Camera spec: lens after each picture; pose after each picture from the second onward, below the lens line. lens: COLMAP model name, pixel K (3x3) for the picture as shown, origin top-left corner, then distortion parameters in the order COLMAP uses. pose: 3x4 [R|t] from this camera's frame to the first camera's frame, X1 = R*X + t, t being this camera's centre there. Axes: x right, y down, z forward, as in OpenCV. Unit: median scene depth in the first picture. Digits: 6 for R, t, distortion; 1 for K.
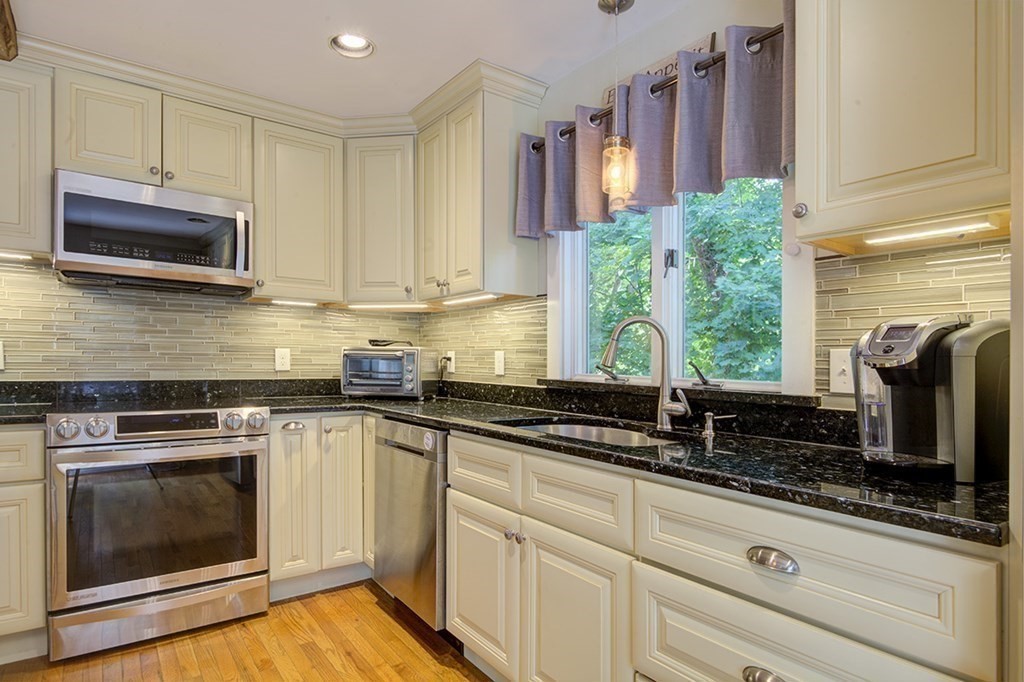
lens RADIAL K [[566.8, 0, 515.4], [0, 566.8, 369.9], [0, 0, 1]] dist [0.003319, 0.000818]
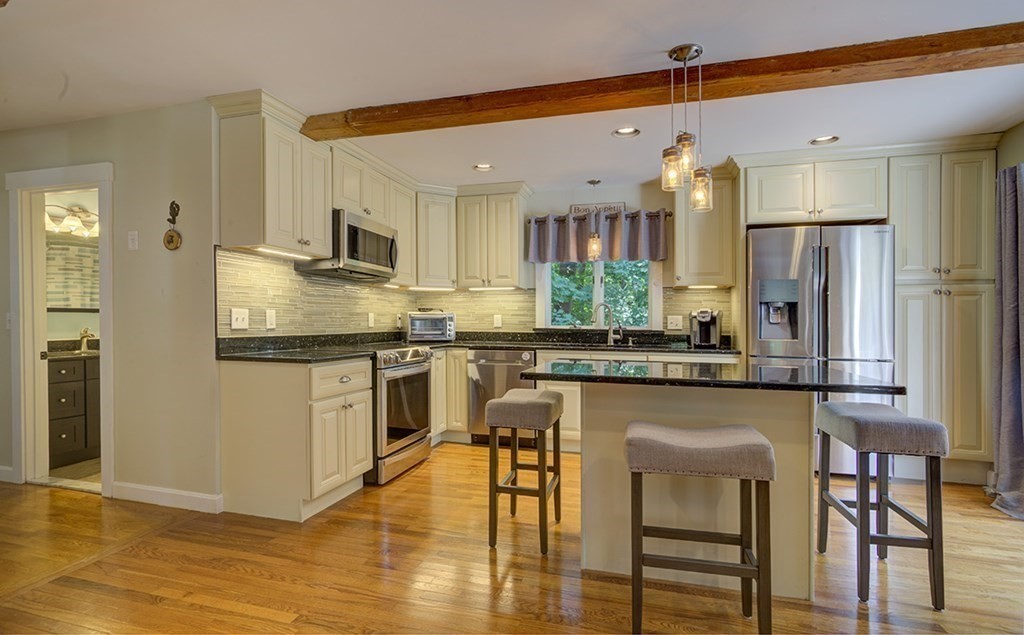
lens RADIAL K [[474.9, 0, 524.9], [0, 474.9, 325.8], [0, 0, 1]] dist [-0.002583, -0.000413]
pose [[0.790719, -0.015073, 0.611994, -1.212621], [0.014319, 0.999879, 0.006126, -0.005225], [-0.612012, 0.003919, 0.790839, -0.450108]]
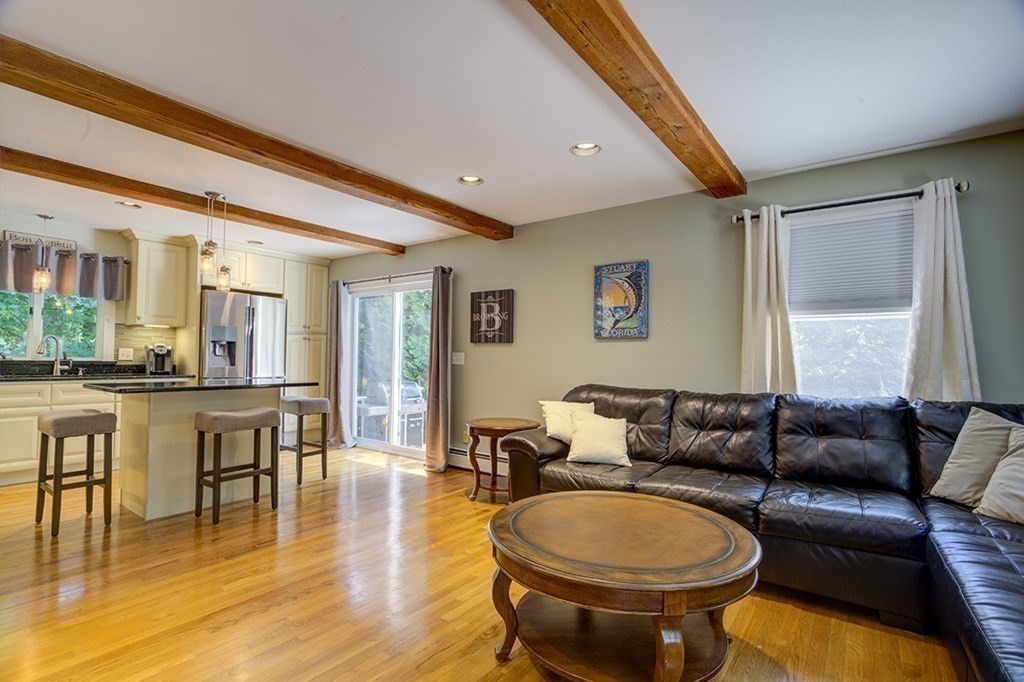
lens RADIAL K [[489.0, 0, 485.4], [0, 489.0, 335.7], [0, 0, 1]] dist [-0.009615, 0.004193]
pose [[-0.252662, 0.025625, 0.967215, -2.185296], [-0.001222, 0.999640, -0.026803, -0.025351], [-0.967554, -0.007954, -0.252540, -0.366937]]
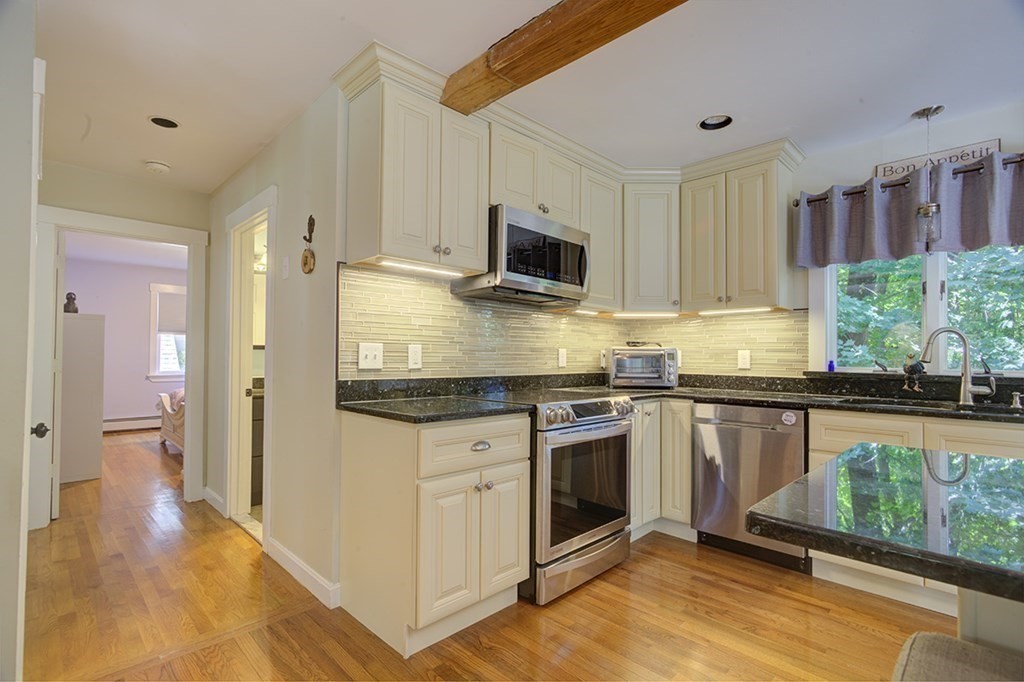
lens RADIAL K [[489.0, 0, 533.0], [0, 489.0, 357.0], [0, 0, 1]] dist [-0.009615, 0.004193]
pose [[0.986590, -0.005737, 0.163120, -0.880886], [0.008042, 0.999877, -0.013475, -0.008490], [-0.163023, 0.014606, 0.986514, -0.048828]]
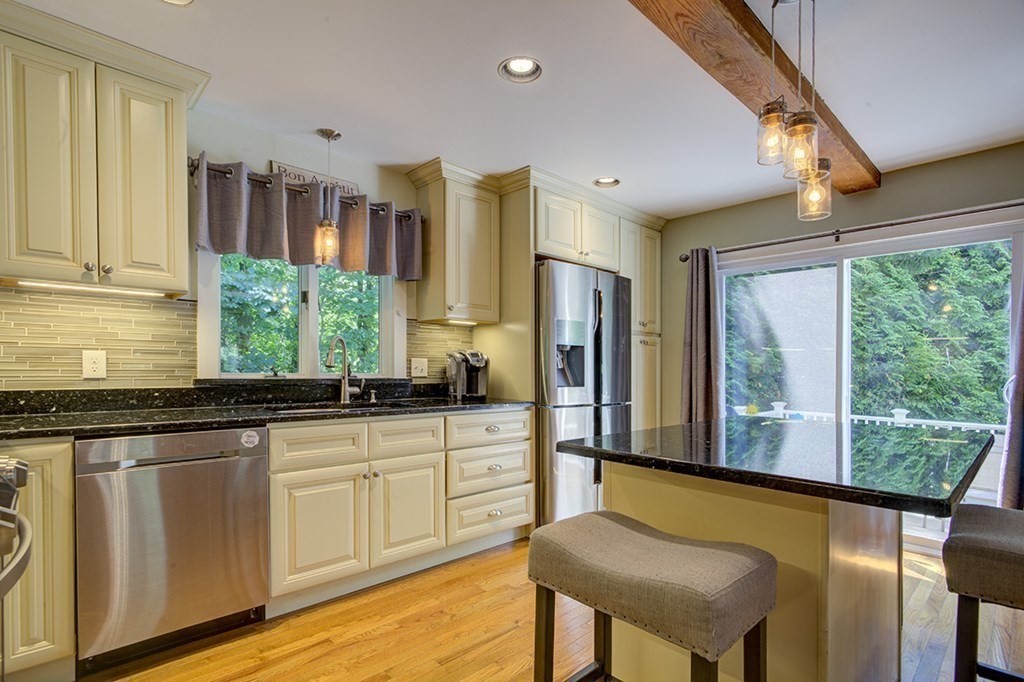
lens RADIAL K [[489.0, 0, 490.3], [0, 489.0, 367.4], [0, 0, 1]] dist [-0.009615, 0.004193]
pose [[-0.086601, -0.017587, 0.996088, -1.039421], [0.004093, 0.999829, 0.018009, -0.023318], [-0.996235, 0.005636, -0.086515, 0.583626]]
